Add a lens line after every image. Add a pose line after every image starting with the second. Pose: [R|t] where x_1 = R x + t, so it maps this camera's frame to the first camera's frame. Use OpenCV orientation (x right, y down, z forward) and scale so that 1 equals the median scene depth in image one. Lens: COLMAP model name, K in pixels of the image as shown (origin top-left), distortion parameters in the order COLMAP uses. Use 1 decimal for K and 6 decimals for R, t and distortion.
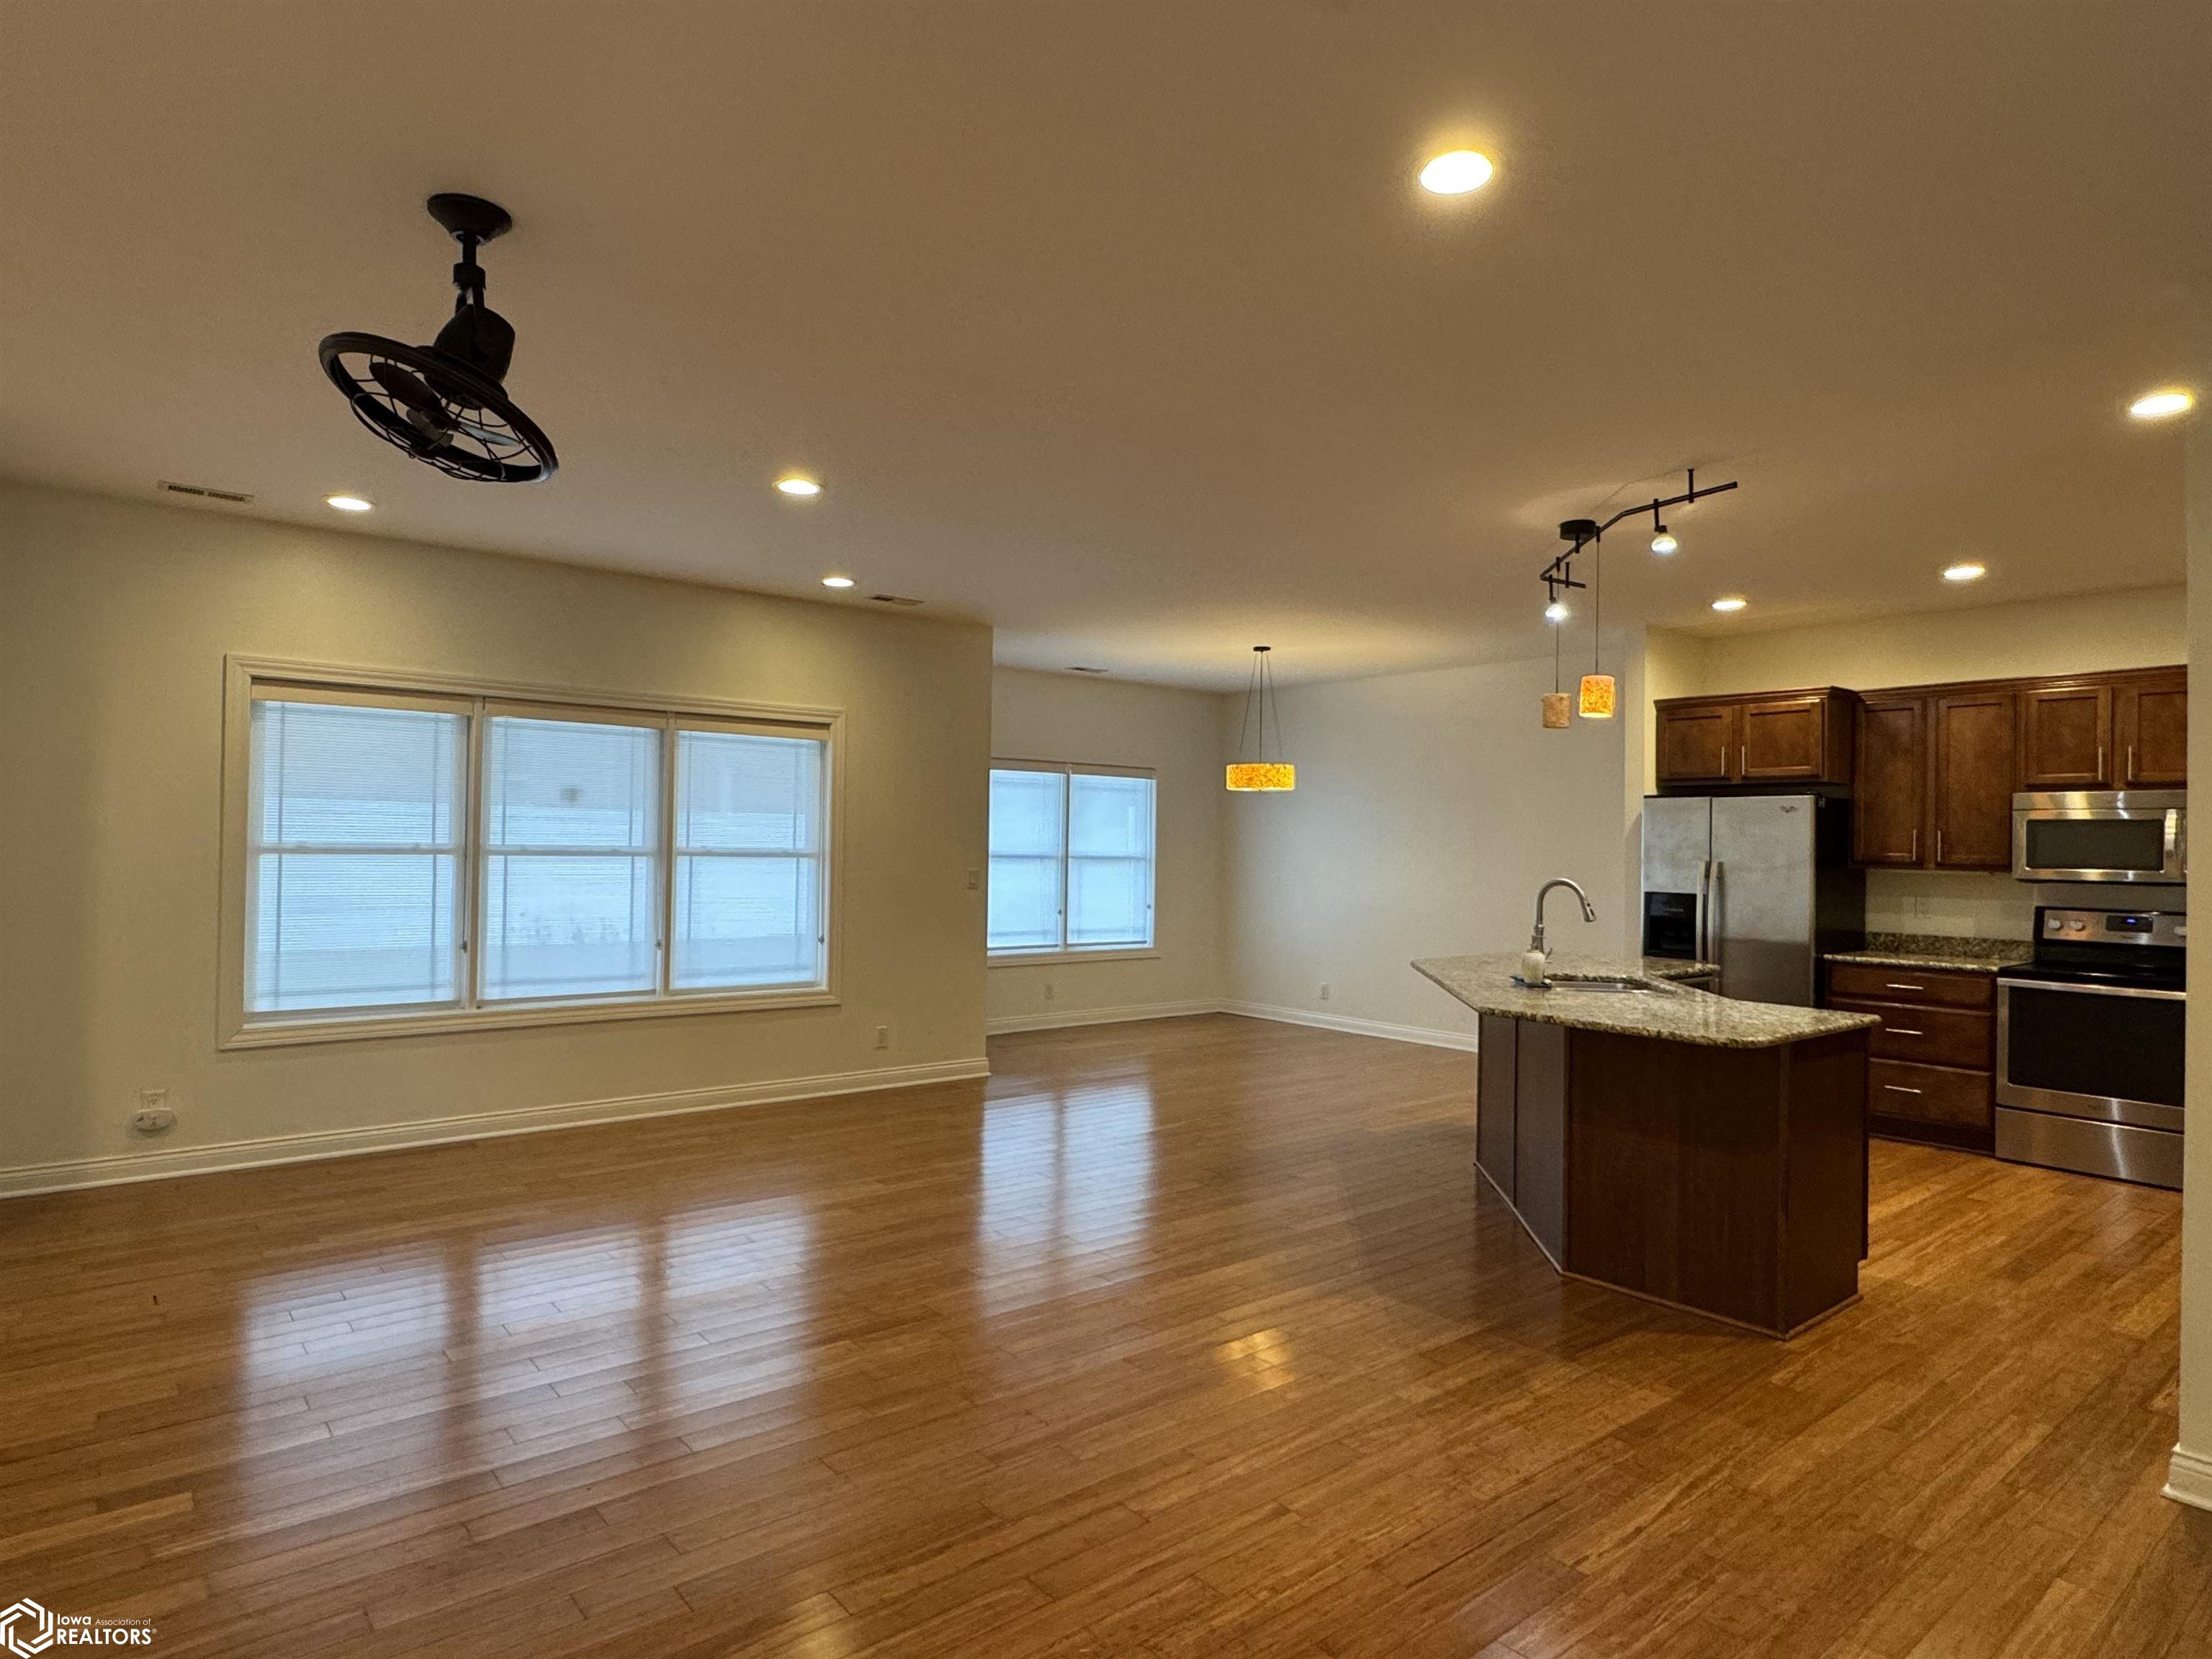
lens RADIAL K [[1249.1, 0, 1096.9], [0, 1249.1, 834.4], [0, 0, 1]] dist [-0.002458, 0.002941]
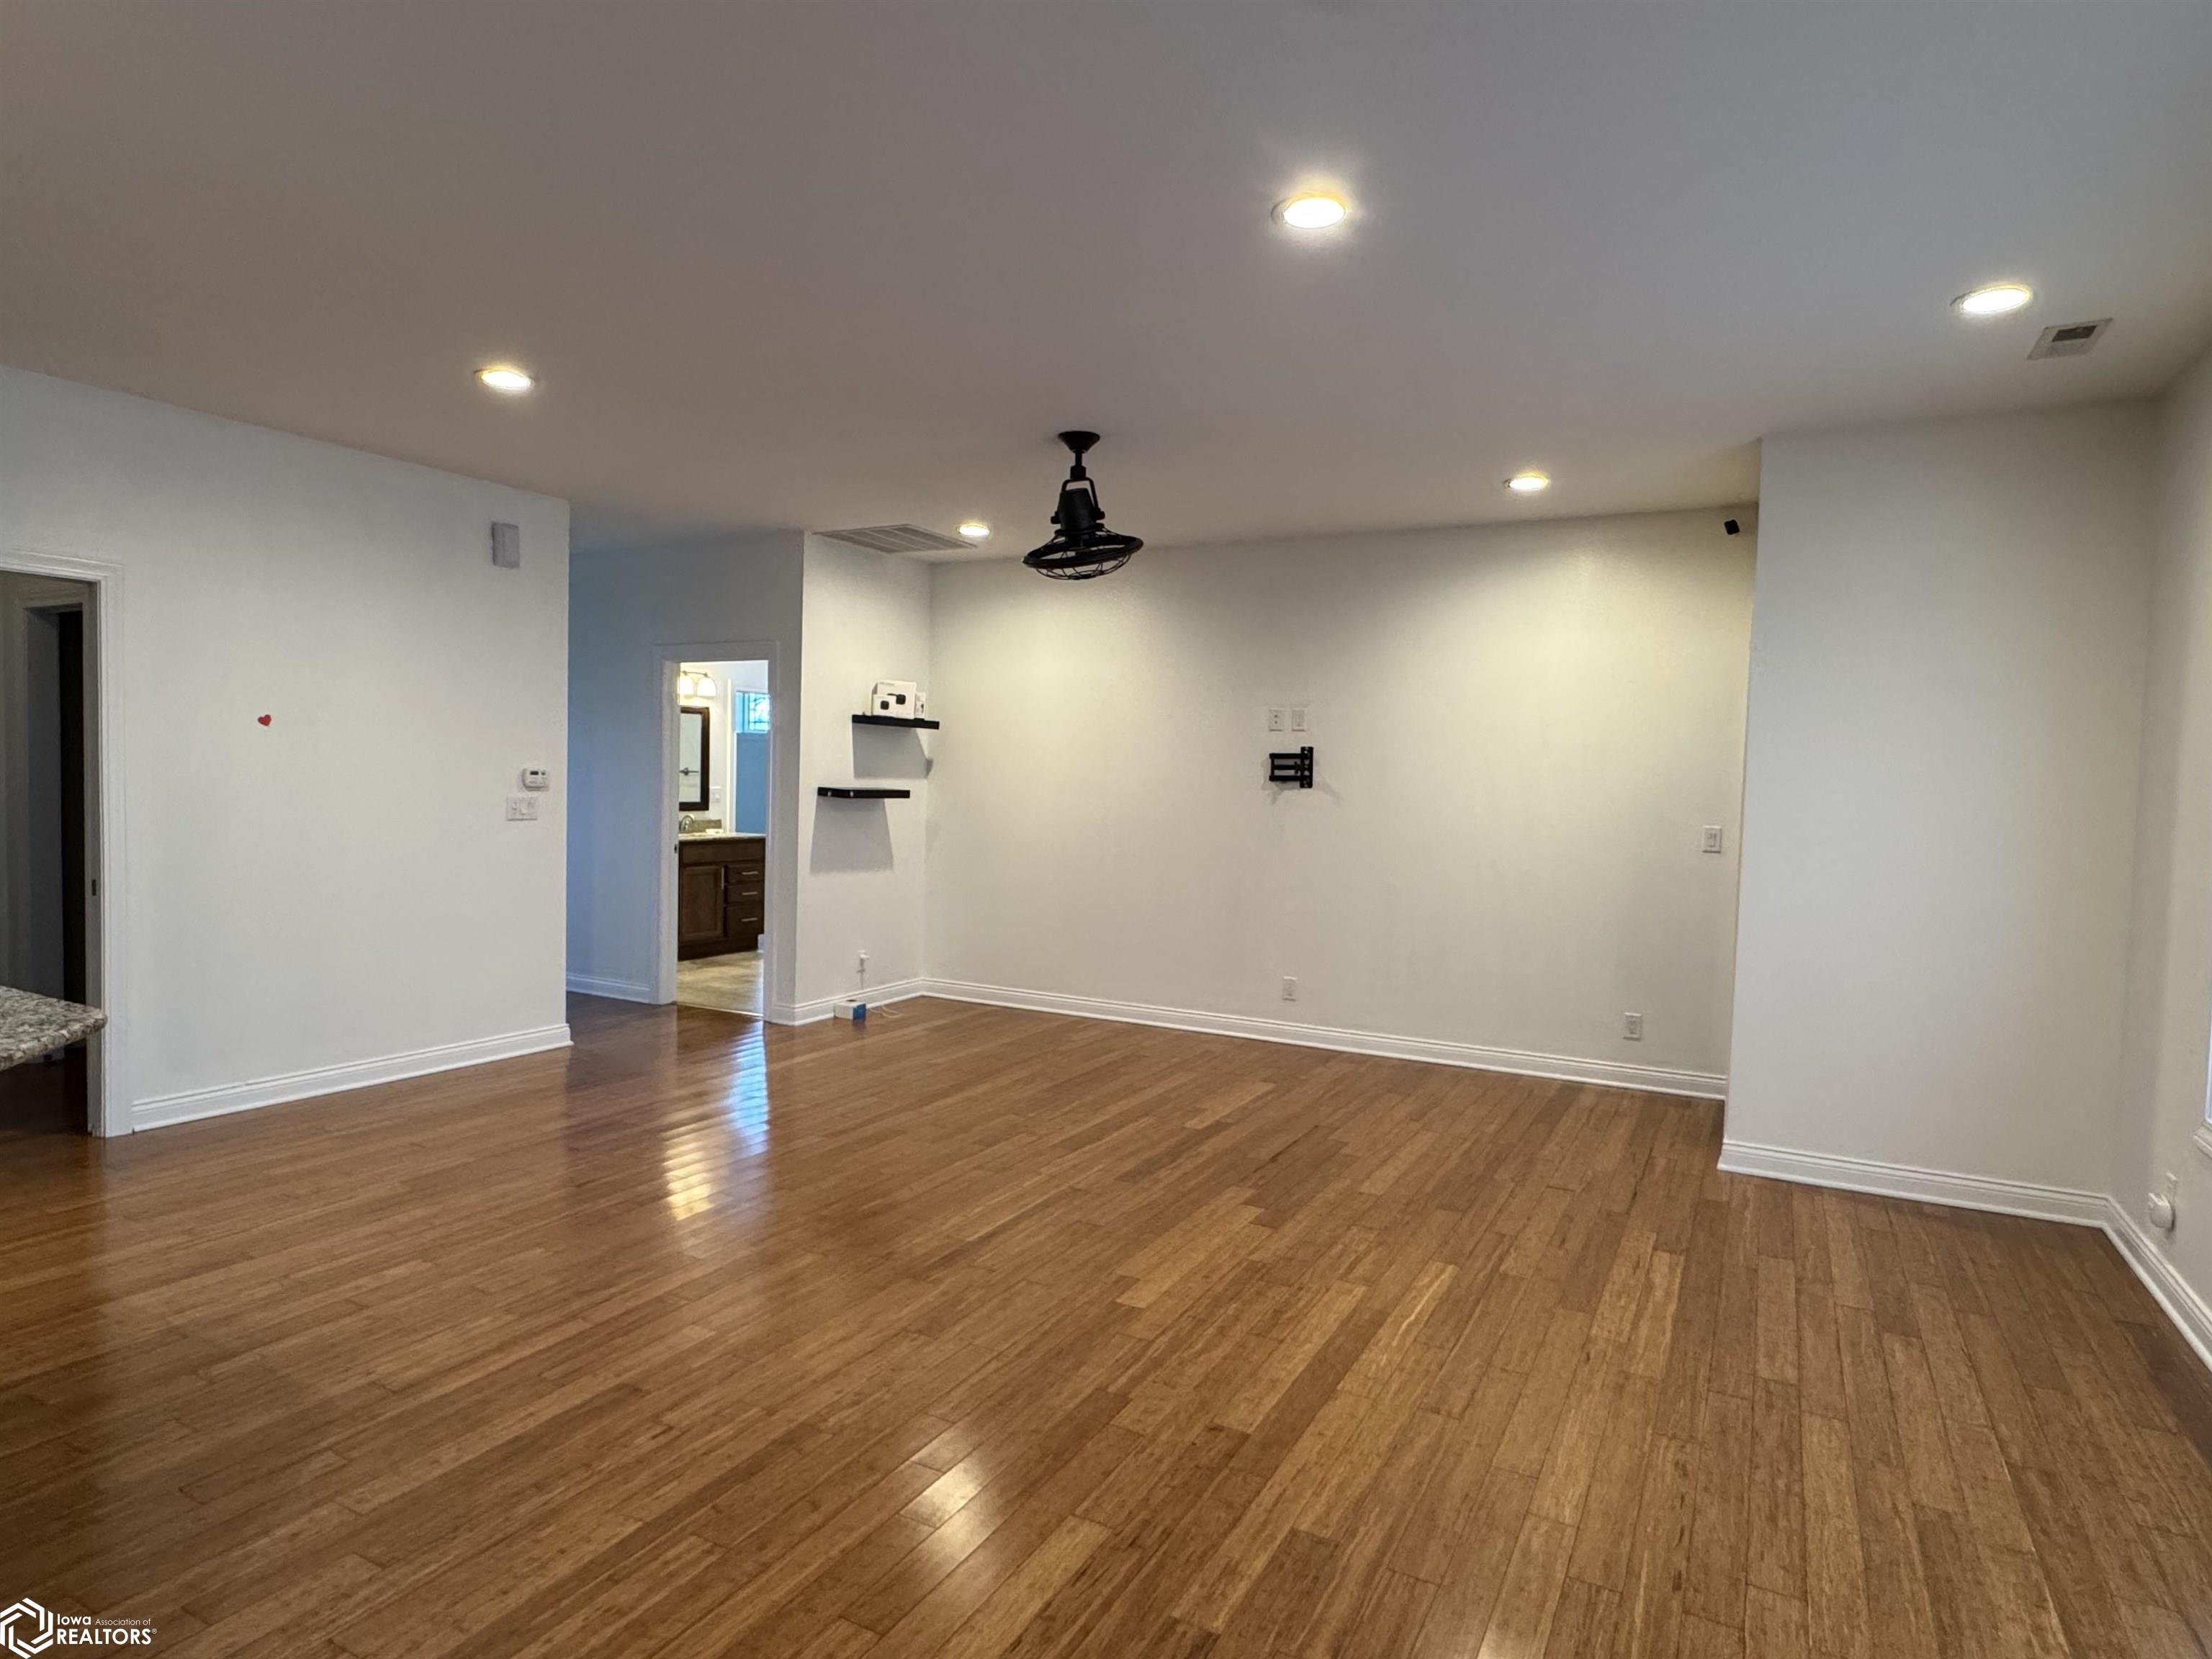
lens RADIAL K [[1249.1, 0, 1096.9], [0, 1249.1, 834.4], [0, 0, 1]] dist [-0.002458, 0.002941]
pose [[-0.925504, -0.022587, -0.378063, 0.066604], [-0.036798, 0.998860, 0.030406, 0.011560], [0.376945, 0.042053, -0.925280, 1.192644]]
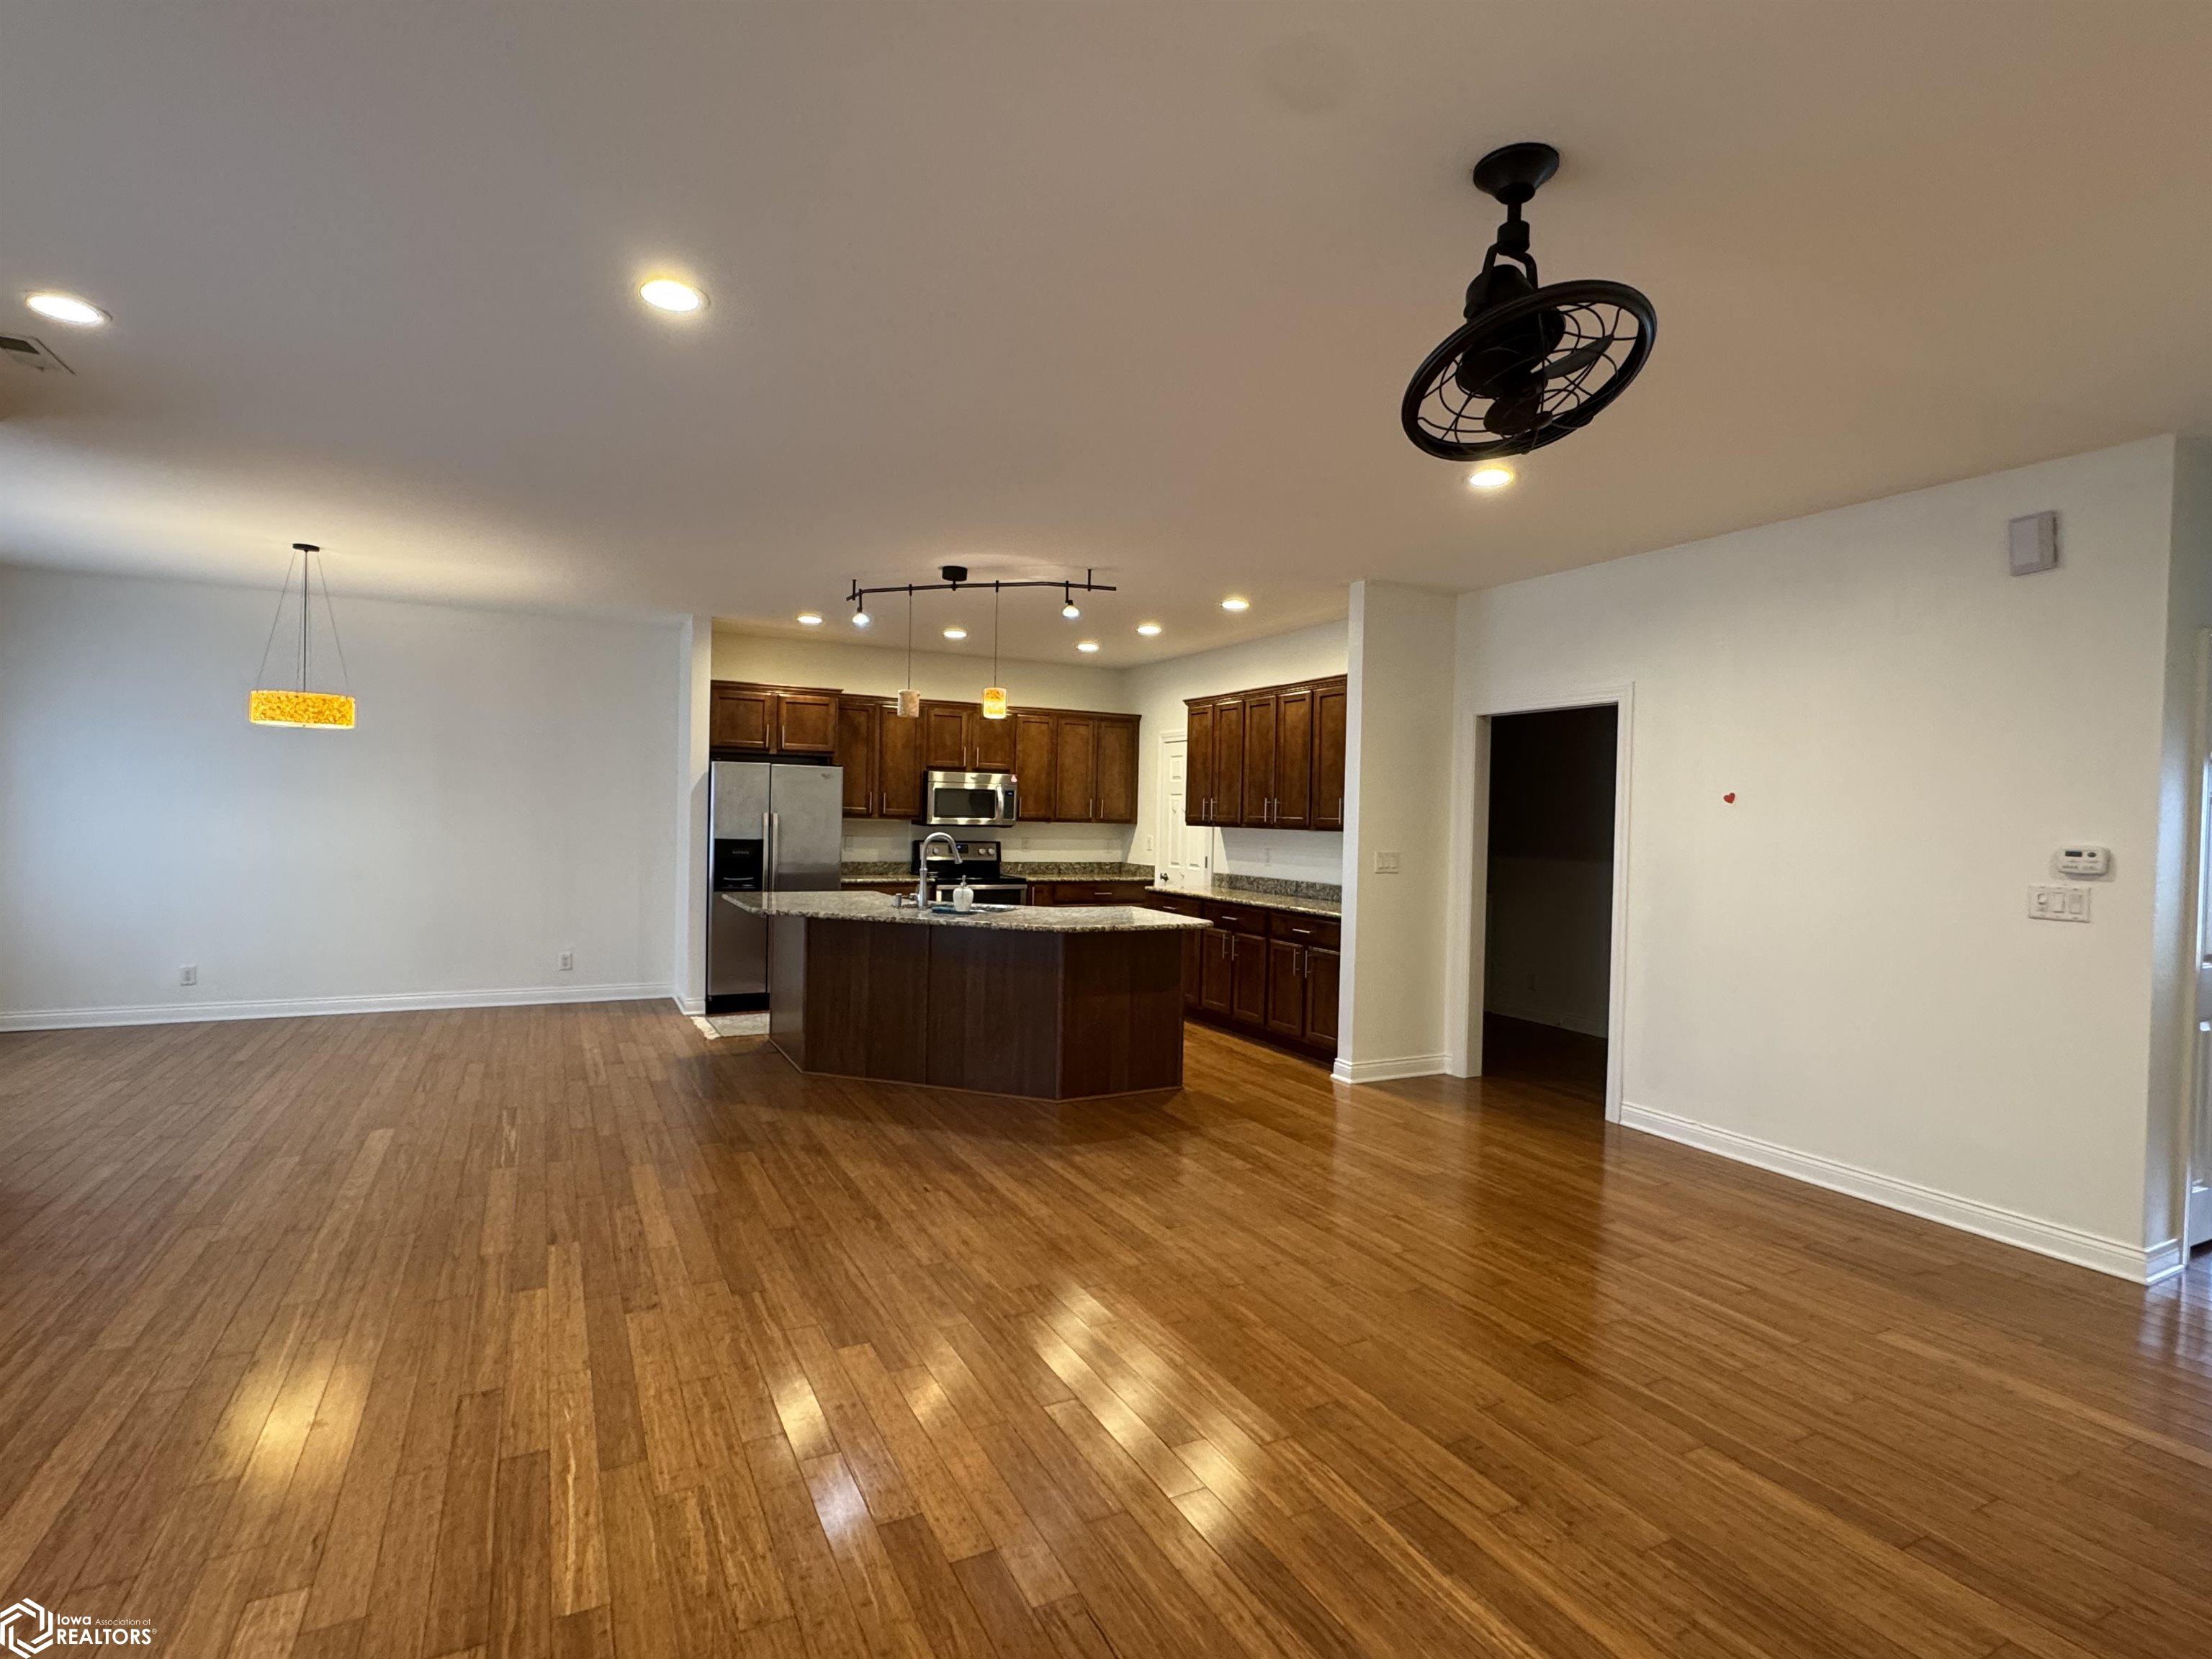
lens RADIAL K [[1085.8, 0, 1098.2], [0, 1085.8, 834.0], [0, 0, 1]] dist [-0.001898, 0.000844]
pose [[0.211674, -0.028293, 0.976931, -0.602882], [-0.028413, 0.998980, 0.035088, -0.007455], [-0.976927, -0.035185, 0.210654, 0.489328]]
